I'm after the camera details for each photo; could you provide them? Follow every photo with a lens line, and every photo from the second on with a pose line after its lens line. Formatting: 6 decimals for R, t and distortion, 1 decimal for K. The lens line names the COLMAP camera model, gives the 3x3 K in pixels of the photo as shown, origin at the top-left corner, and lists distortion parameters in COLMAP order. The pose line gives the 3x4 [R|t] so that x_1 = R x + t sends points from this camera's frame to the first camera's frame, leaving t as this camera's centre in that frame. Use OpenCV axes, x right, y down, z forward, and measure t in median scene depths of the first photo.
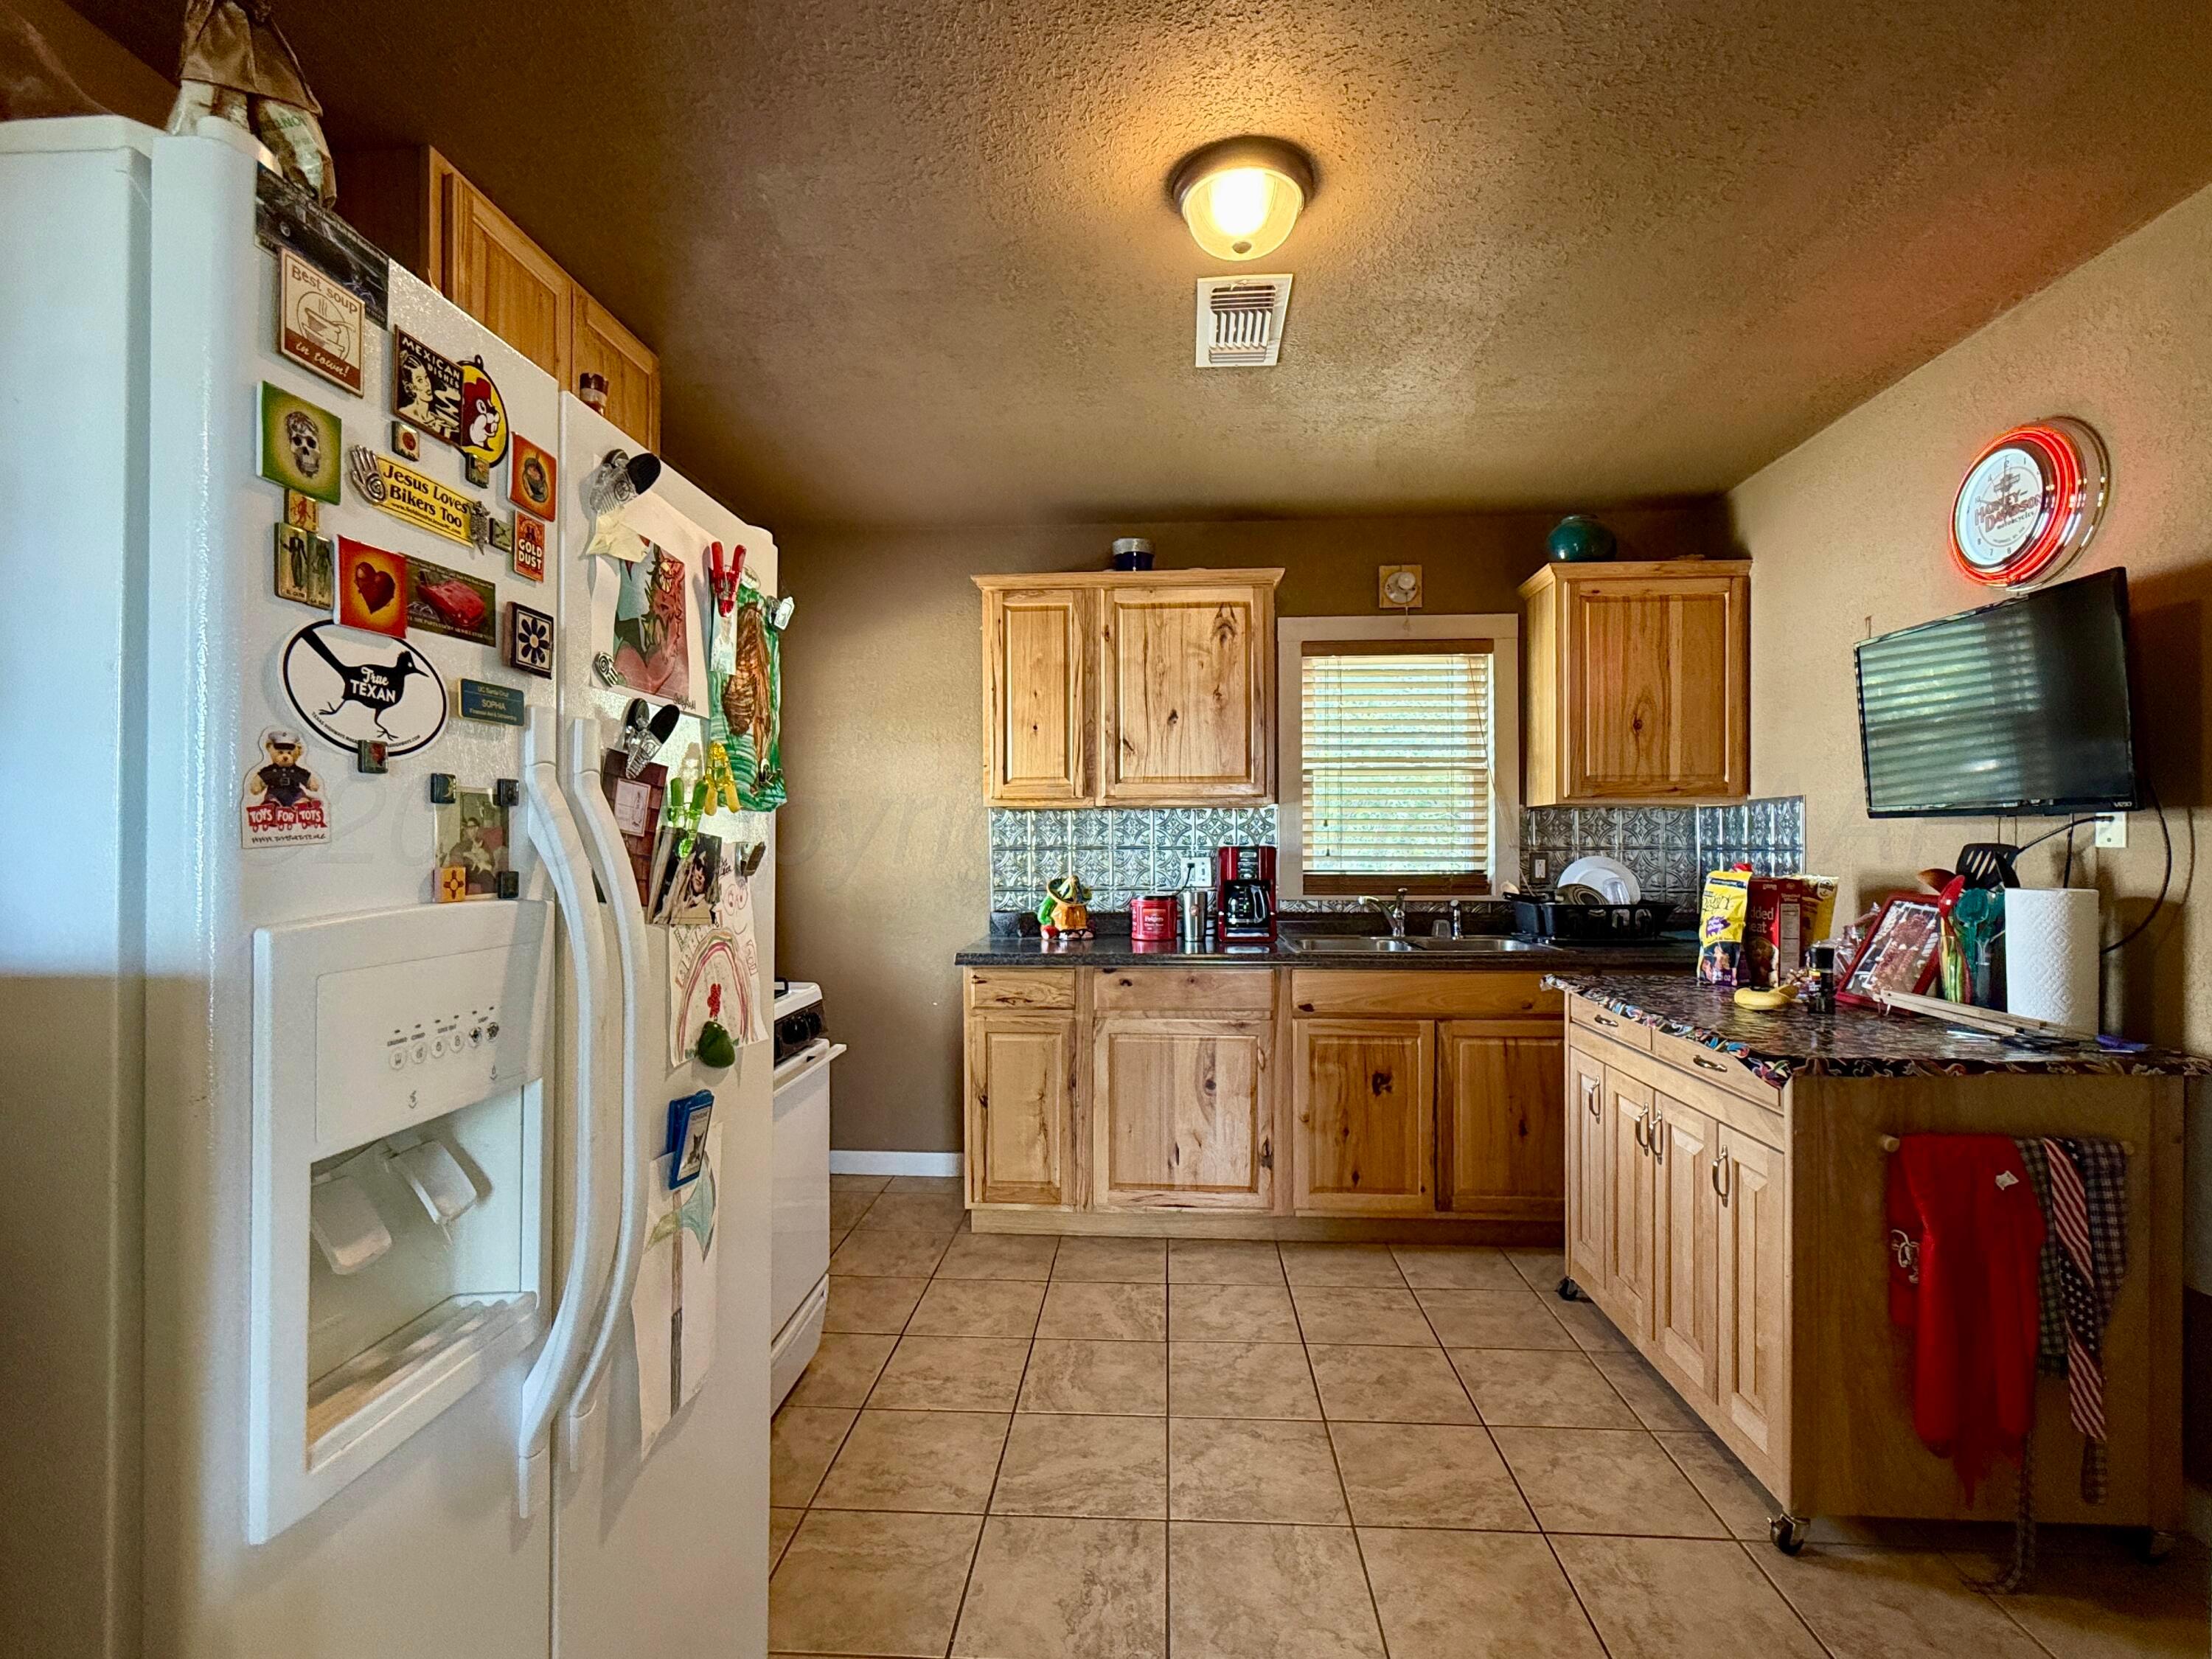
lens RADIAL K [[1037.4, 0, 1111.3], [0, 1037.4, 831.5], [0, 0, 1]] dist [-0.000386, -0.000008]
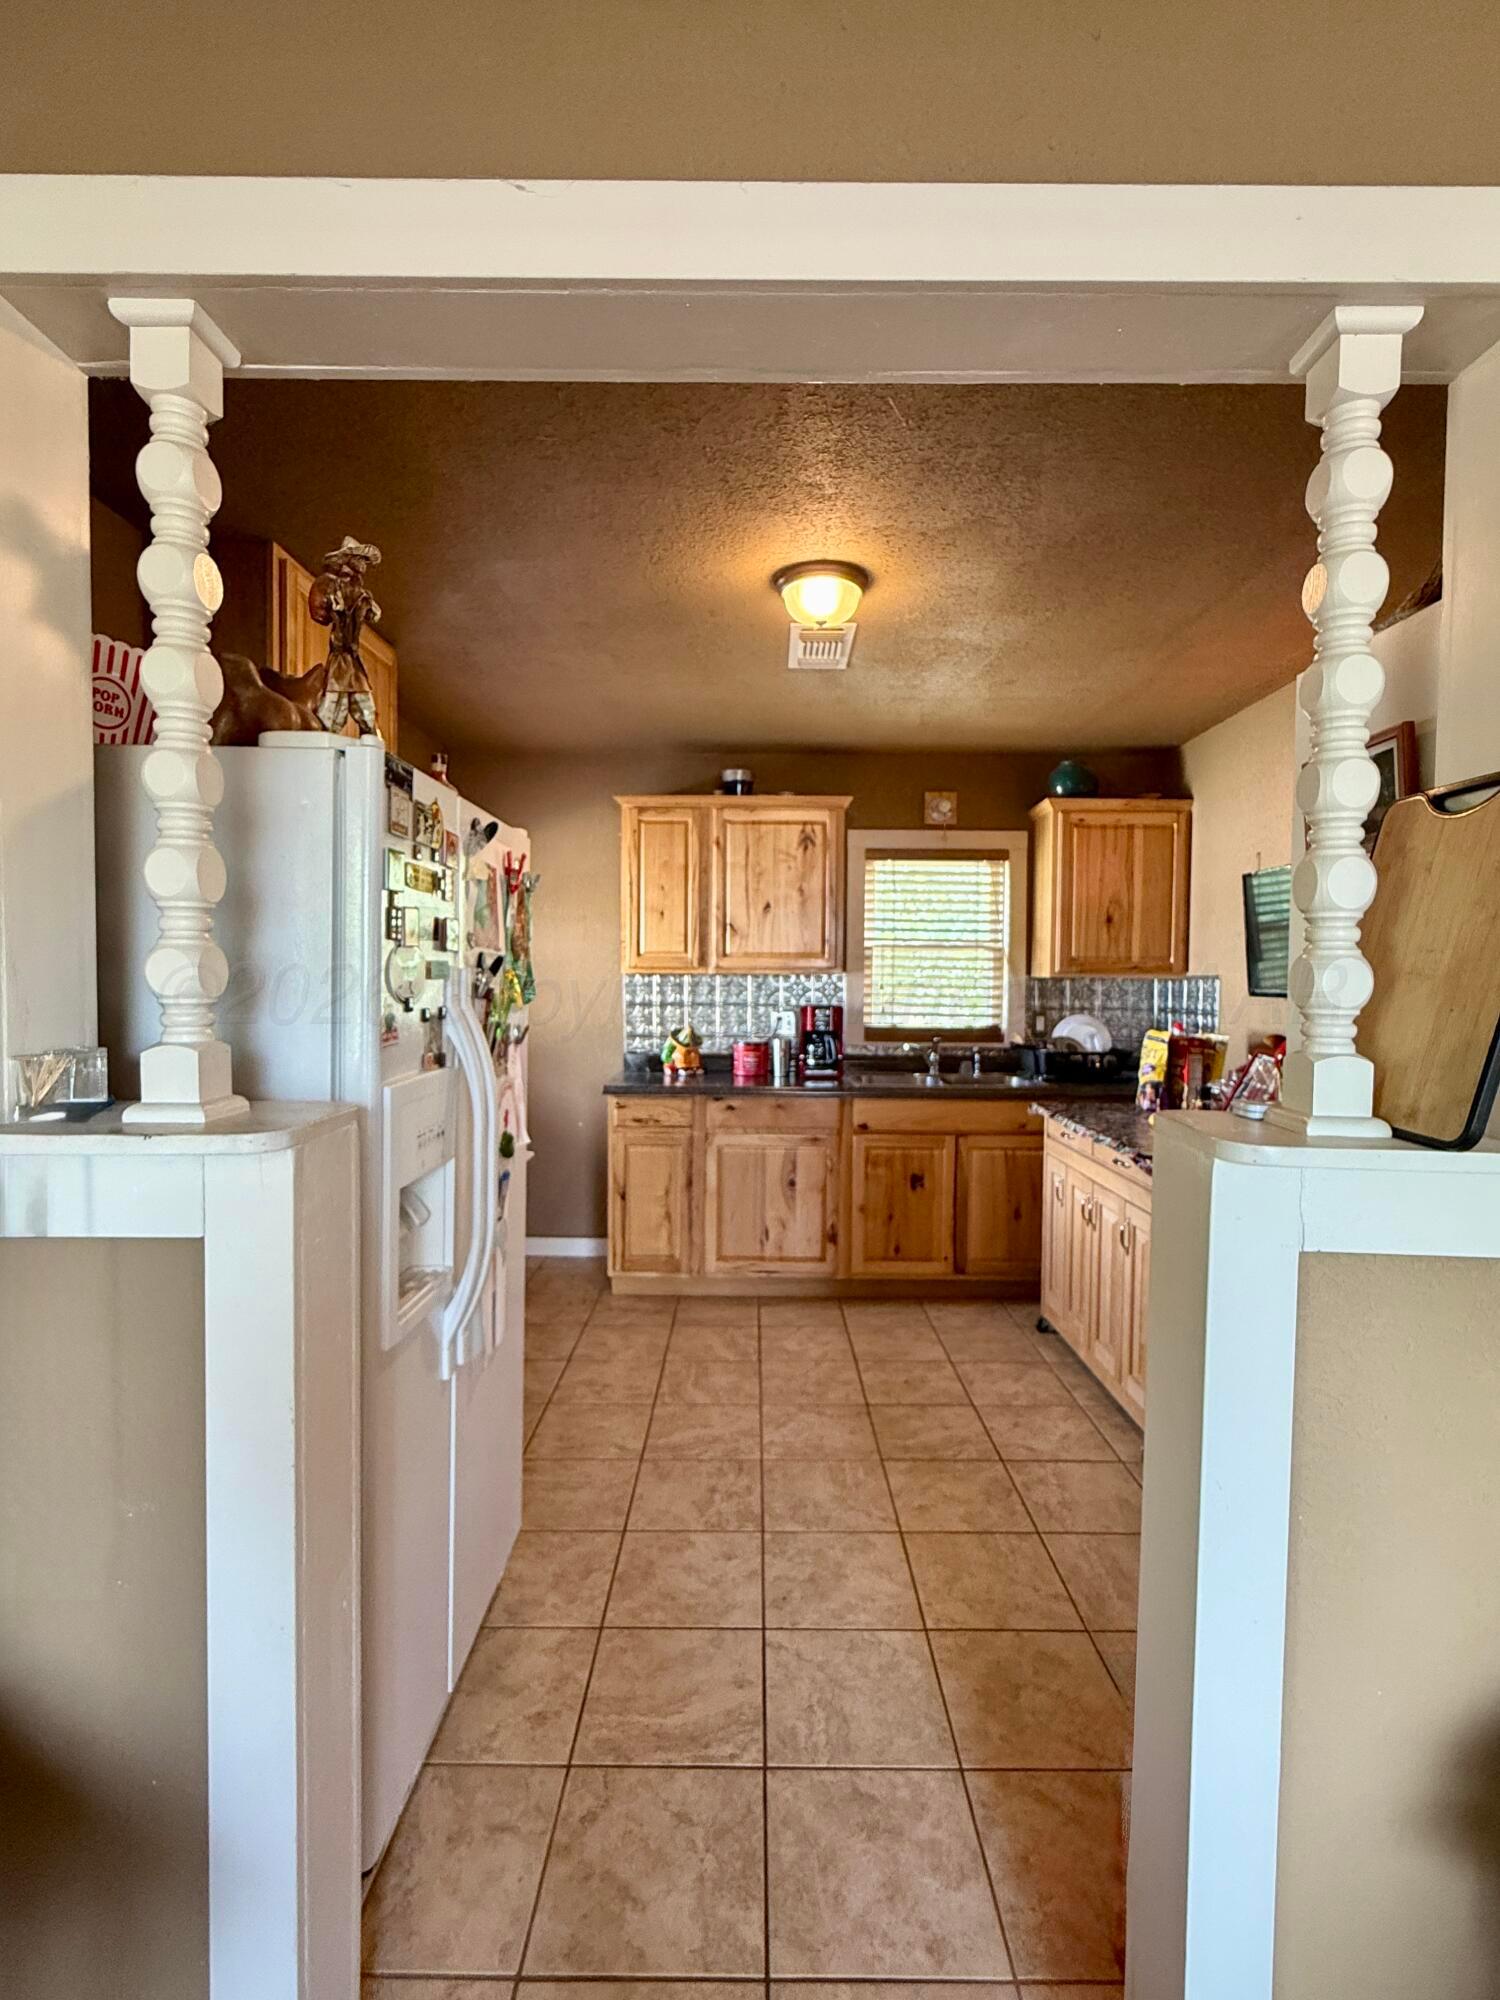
lens RADIAL K [[937.9, 0, 756.1], [0, 937.9, 1000.6], [0, 0, 1]] dist [-0.000386, -0.000008]
pose [[0.998390, 0.009356, 0.055951, -0.021671], [-0.011129, 0.999443, 0.031457, -0.031421], [-0.055625, -0.032029, 0.997938, -0.204924]]
